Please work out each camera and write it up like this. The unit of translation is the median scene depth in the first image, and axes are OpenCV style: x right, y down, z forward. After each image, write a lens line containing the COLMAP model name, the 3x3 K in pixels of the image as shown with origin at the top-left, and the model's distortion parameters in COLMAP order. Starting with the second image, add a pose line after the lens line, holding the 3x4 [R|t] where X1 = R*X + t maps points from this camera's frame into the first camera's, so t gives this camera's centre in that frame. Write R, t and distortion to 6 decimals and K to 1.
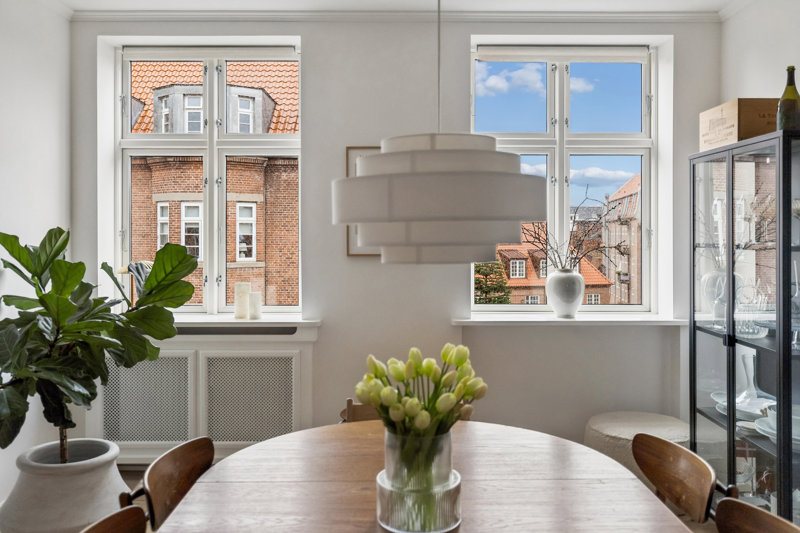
lens RADIAL K [[672.6, 0, 403.7], [0, 672.6, 225.5], [0, 0, 1]] dist [-0.003887, 0.008727]
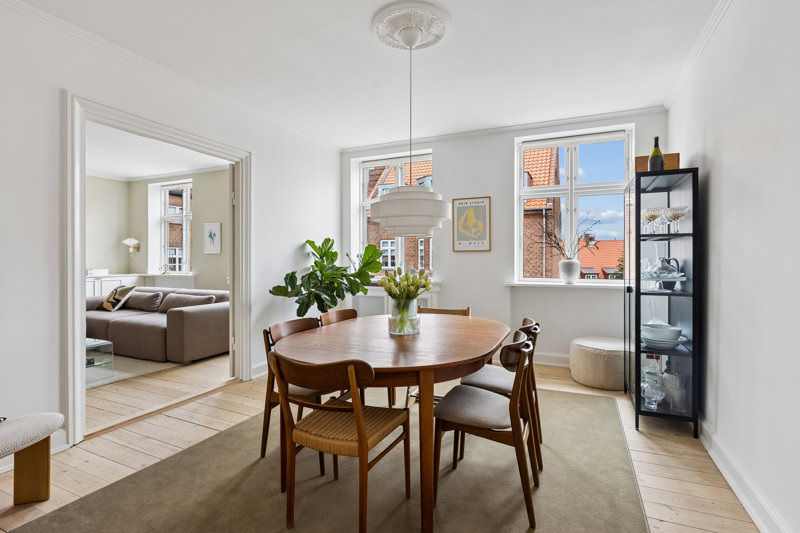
lens RADIAL K [[391.5, 0, 400.5], [0, 391.5, 259.7], [0, 0, 1]] dist [-0.012807, -0.000461]
pose [[0.908209, -0.001462, -0.418514, 0.271129], [0.007624, 0.999886, 0.013050, 0.052658], [0.418447, -0.015043, 0.908117, -0.169099]]
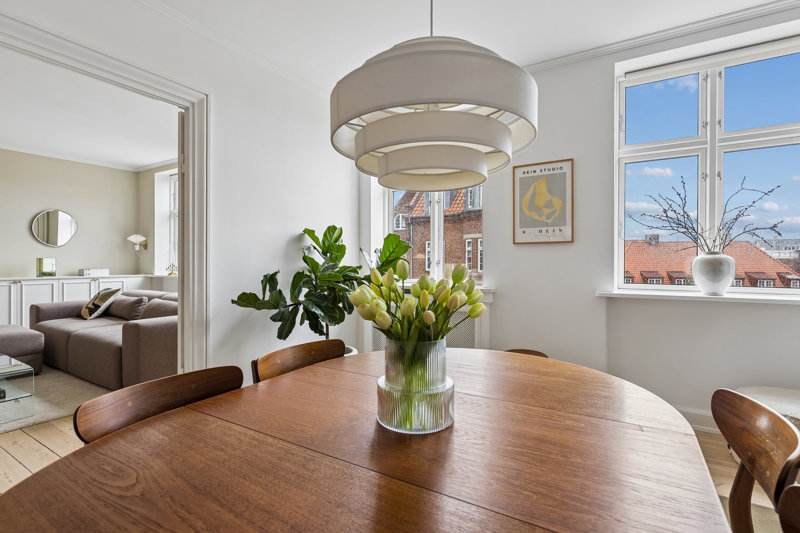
lens RADIAL K [[380.1, 0, 401.1], [0, 380.1, 264.0], [0, 0, 1]] dist [-0.000546, 0.001140]
pose [[0.848968, 0.002287, -0.528440, 0.135293], [0.007181, 0.999848, 0.015865, 0.071494], [0.528396, -0.017264, 0.848822, 0.191351]]
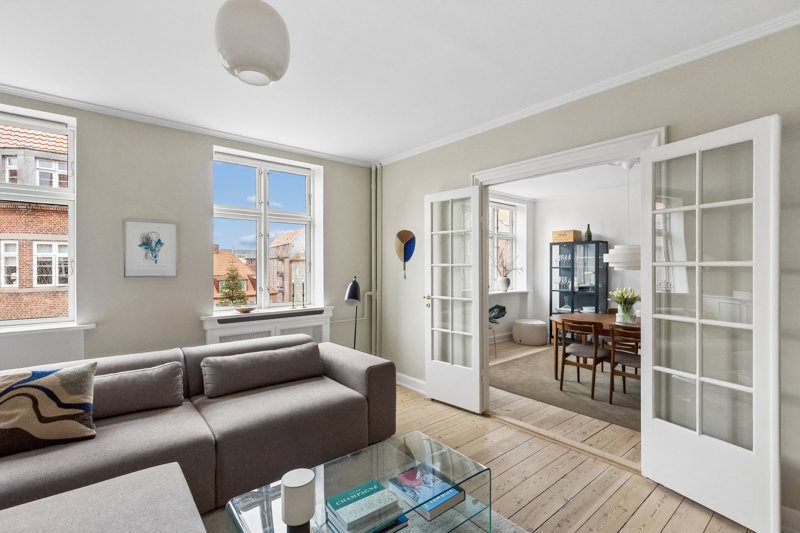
lens RADIAL K [[371.0, 0, 405.2], [0, 371.0, 266.8], [0, 0, 1]] dist [0.012161, -0.000155]
pose [[0.762273, -0.003703, 0.647245, -1.230415], [-0.006448, 0.999891, 0.013315, 0.001688], [-0.647223, -0.014323, 0.762166, -0.011054]]
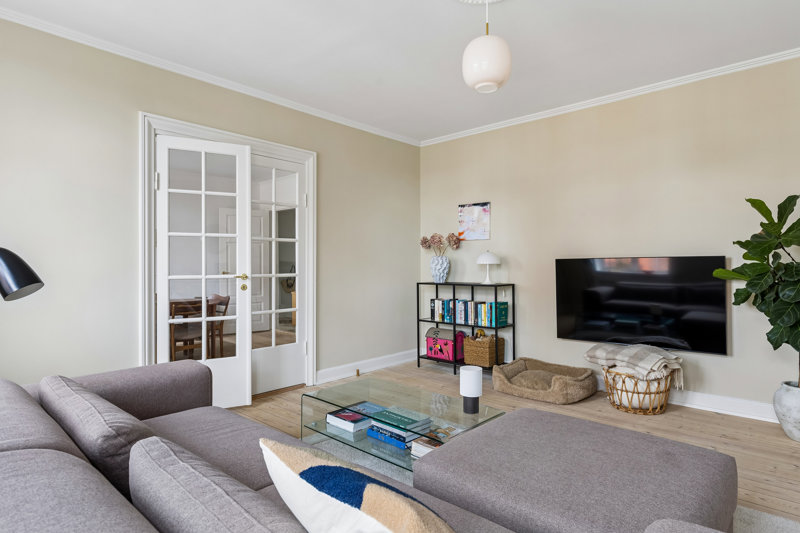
lens RADIAL K [[429.2, 0, 401.3], [0, 429.2, 261.5], [0, 0, 1]] dist [-0.001244, 0.000680]
pose [[-0.744661, 0.007857, 0.667396, -1.397693], [-0.005147, 0.999833, -0.017514, 0.072185], [-0.667423, -0.016477, -0.744497, 0.837171]]
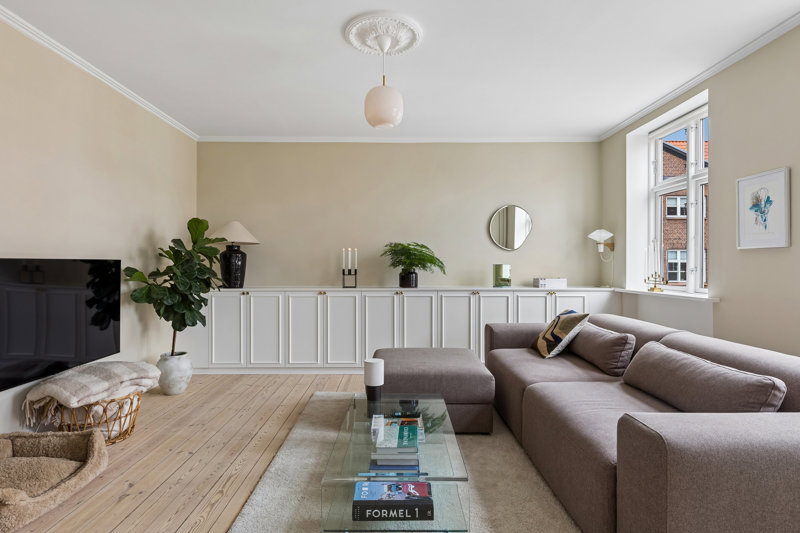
lens RADIAL K [[429.2, 0, 402.8], [0, 429.2, 261.1], [0, 0, 1]] dist [-0.001244, 0.000680]
pose [[0.020786, -0.010205, -0.999732, -0.408627], [0.008722, 0.999912, -0.010026, 0.064455], [0.999746, -0.008512, 0.020874, 0.357489]]
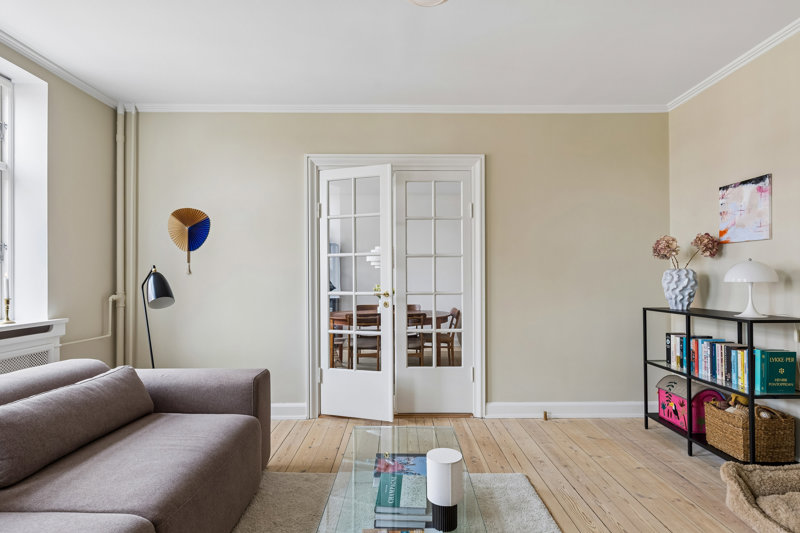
lens RADIAL K [[411.5, 0, 405.4], [0, 411.5, 273.2], [0, 0, 1]] dist [-0.011600, 0.000650]
pose [[-0.018254, 0.010327, 0.999780, -1.425260], [-0.009736, 0.999897, -0.010506, 0.055256], [-0.999786, -0.009925, -0.018152, 0.369608]]
